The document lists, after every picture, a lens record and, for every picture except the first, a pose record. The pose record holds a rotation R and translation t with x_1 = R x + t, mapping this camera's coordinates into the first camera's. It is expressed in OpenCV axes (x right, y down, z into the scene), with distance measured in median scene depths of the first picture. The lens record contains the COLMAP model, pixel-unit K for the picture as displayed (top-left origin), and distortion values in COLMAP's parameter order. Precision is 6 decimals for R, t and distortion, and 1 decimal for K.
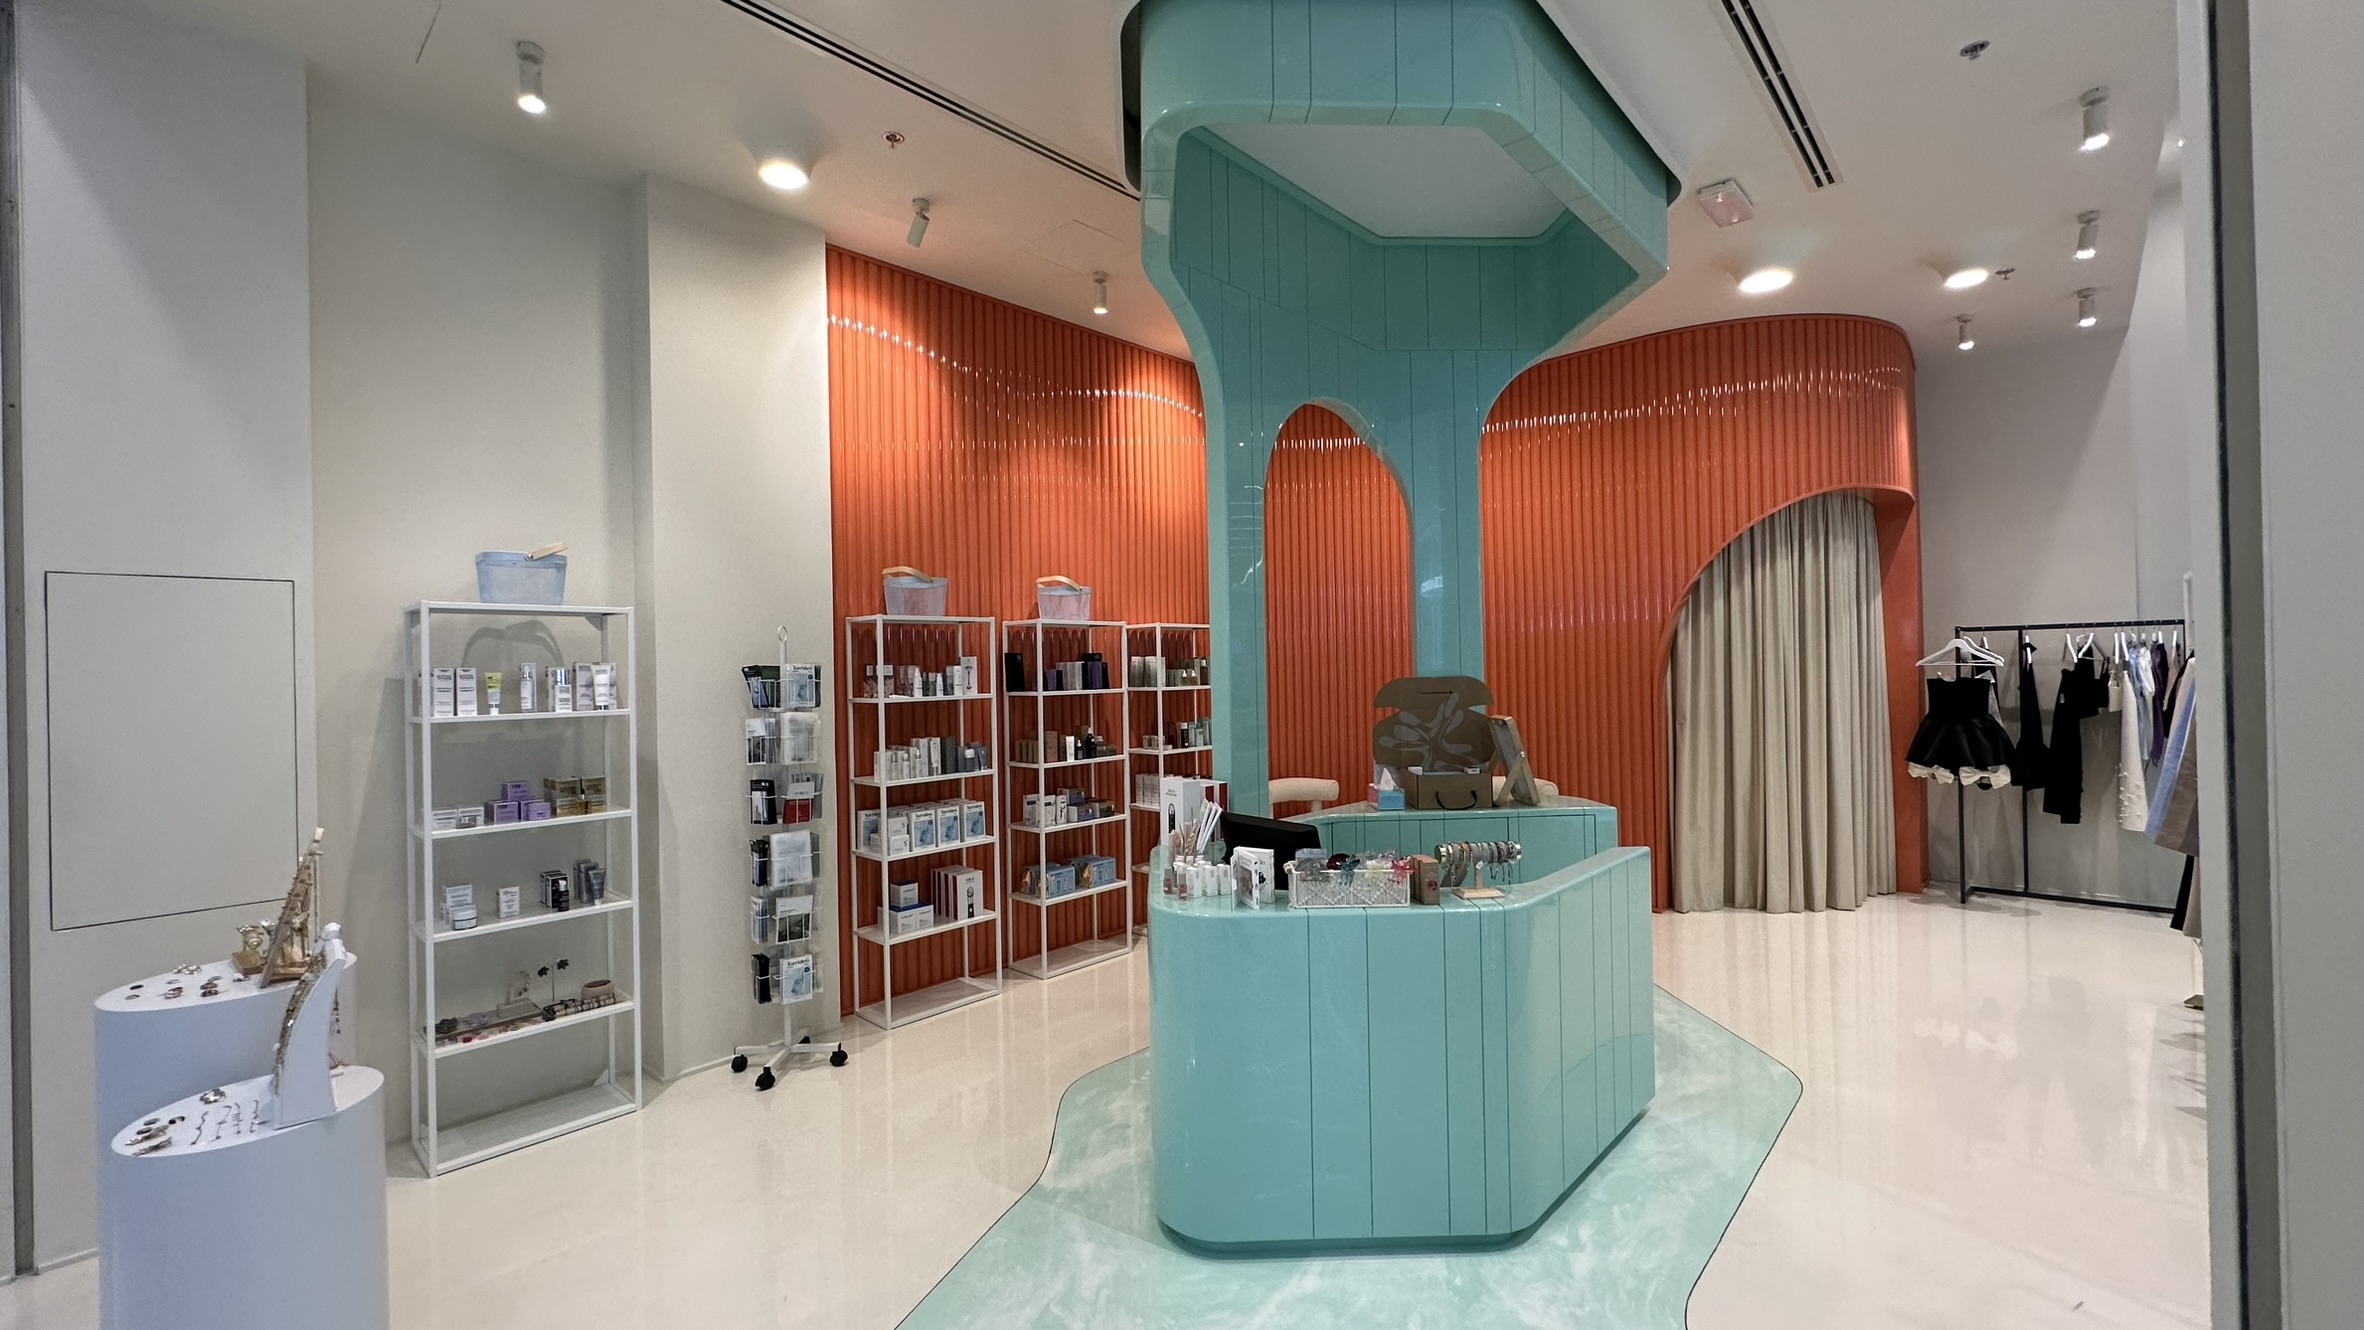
lens RADIAL K [[943.0, 0, 1182.0], [0, 943.0, 665.0], [0, 0, 1]] dist [-0.003713, 0.000062]
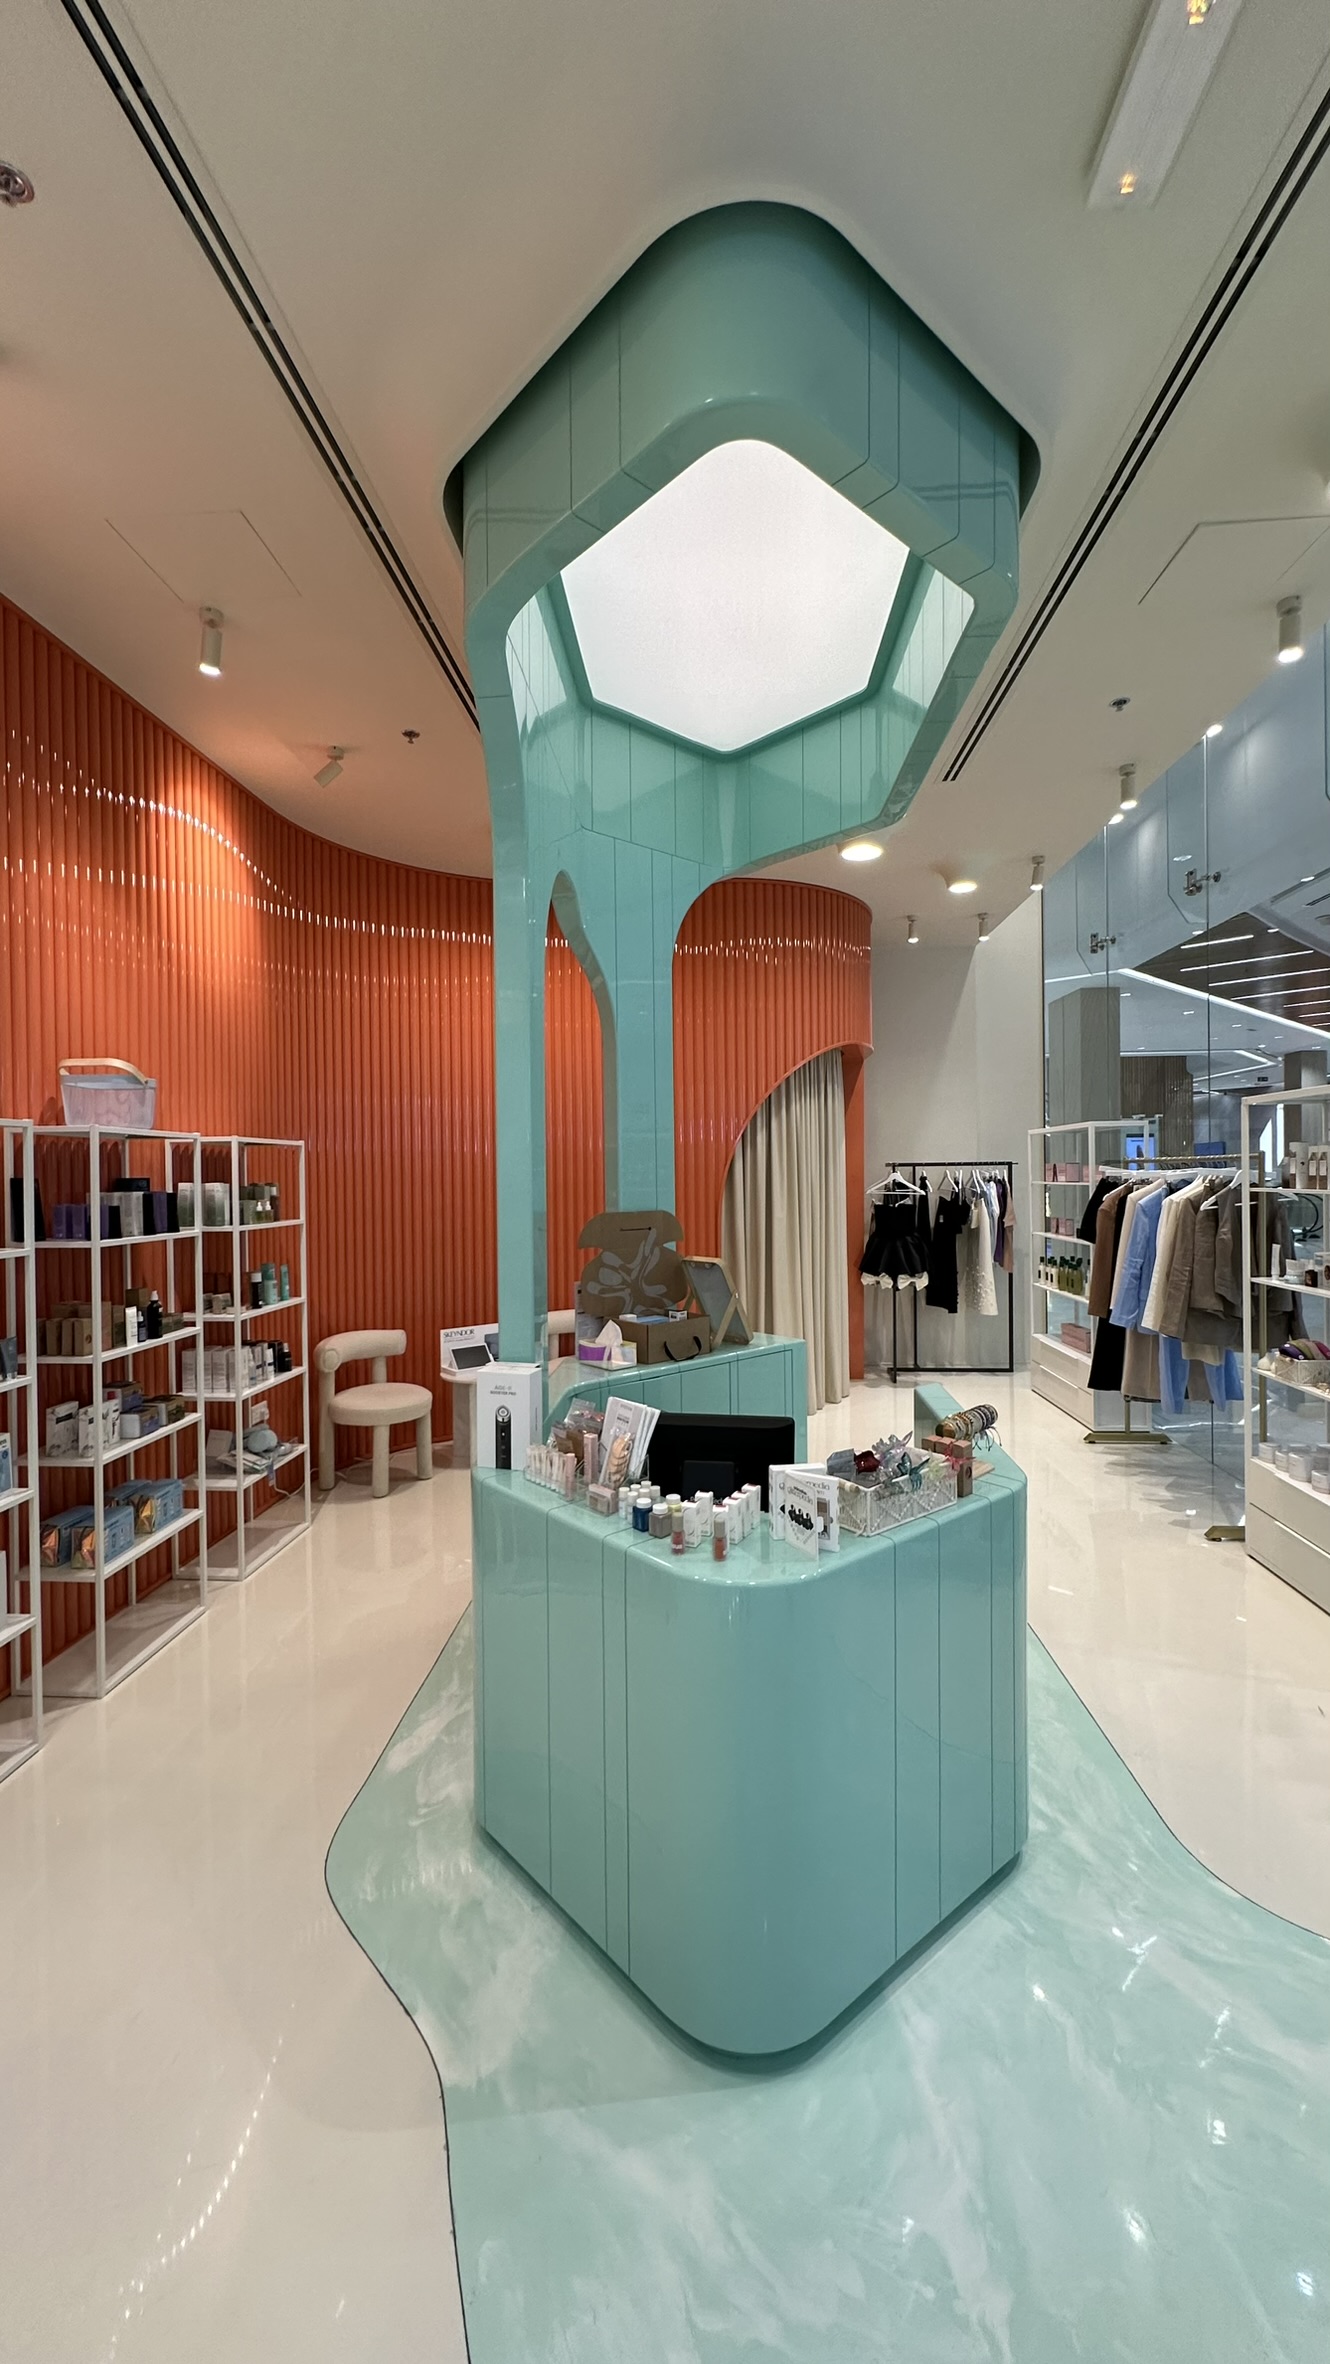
lens RADIAL K [[943.0, 0, 665.0], [0, 943.0, 1182.0], [0, 0, 1]] dist [-0.003713, 0.000062]
pose [[0.771567, 0.007022, 0.636109, -0.244968], [-0.007492, 0.999970, -0.001951, -0.012050], [-0.636104, -0.003260, 0.771597, 0.260888]]
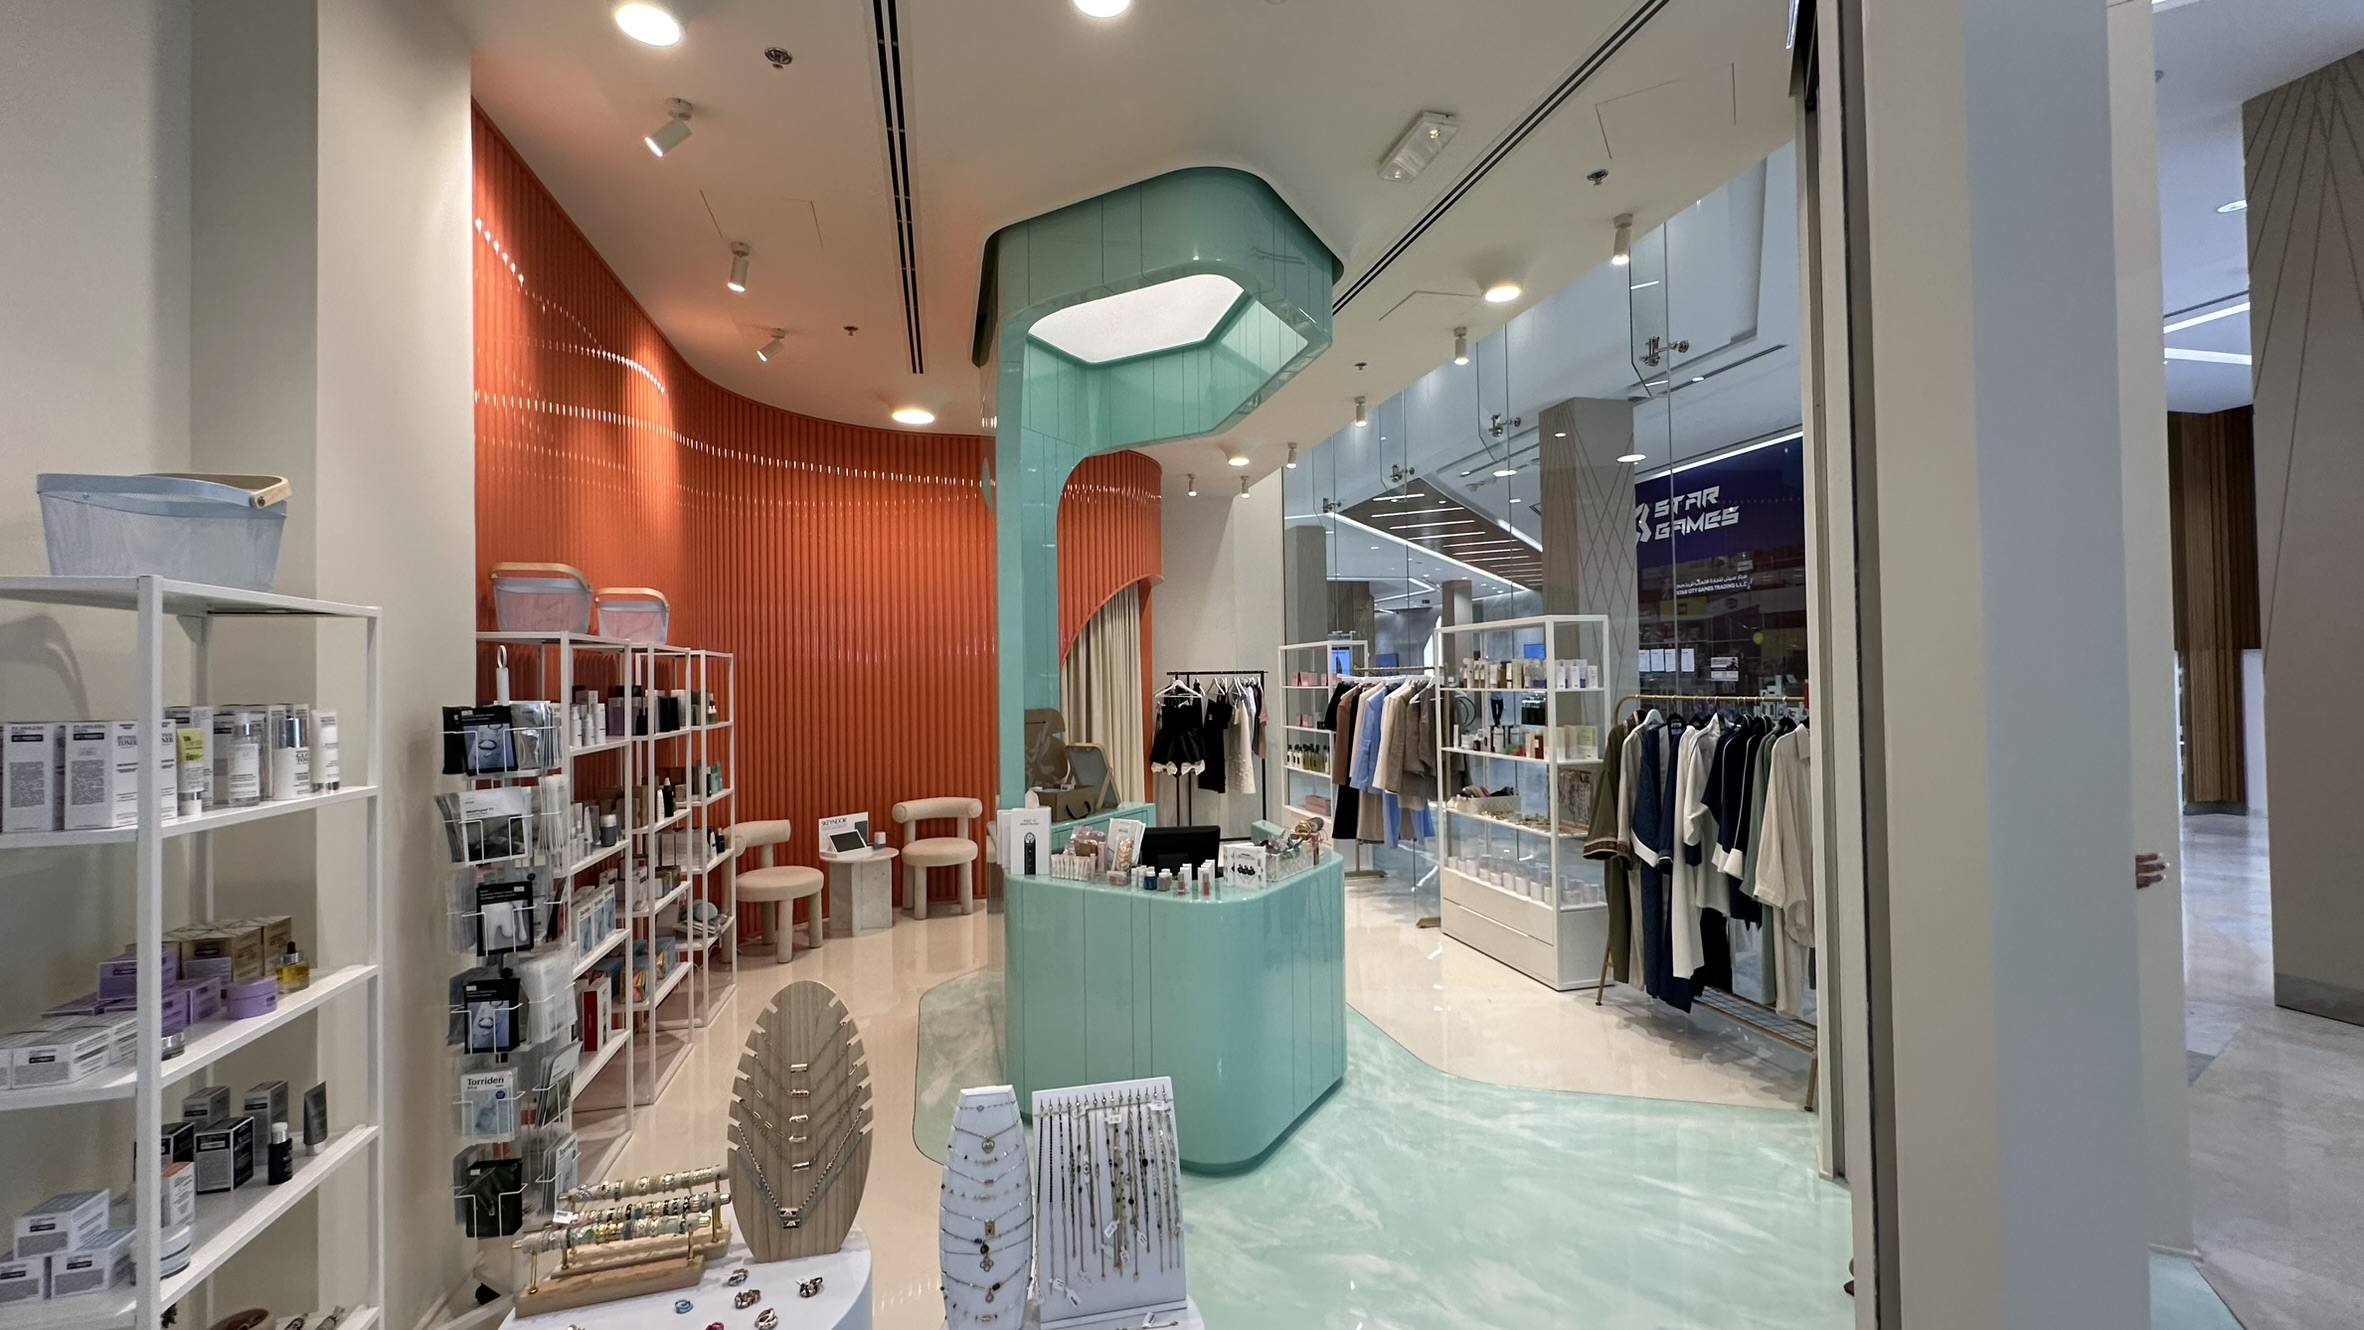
lens RADIAL K [[943.0, 0, 1182.0], [0, 943.0, 665.0], [0, 0, 1]] dist [-0.003713, 0.000062]
pose [[0.535750, 0.024878, 0.844010, -0.551672], [0.001280, 0.999541, -0.030275, -0.005791], [-0.844376, 0.017300, 0.535472, 0.193402]]
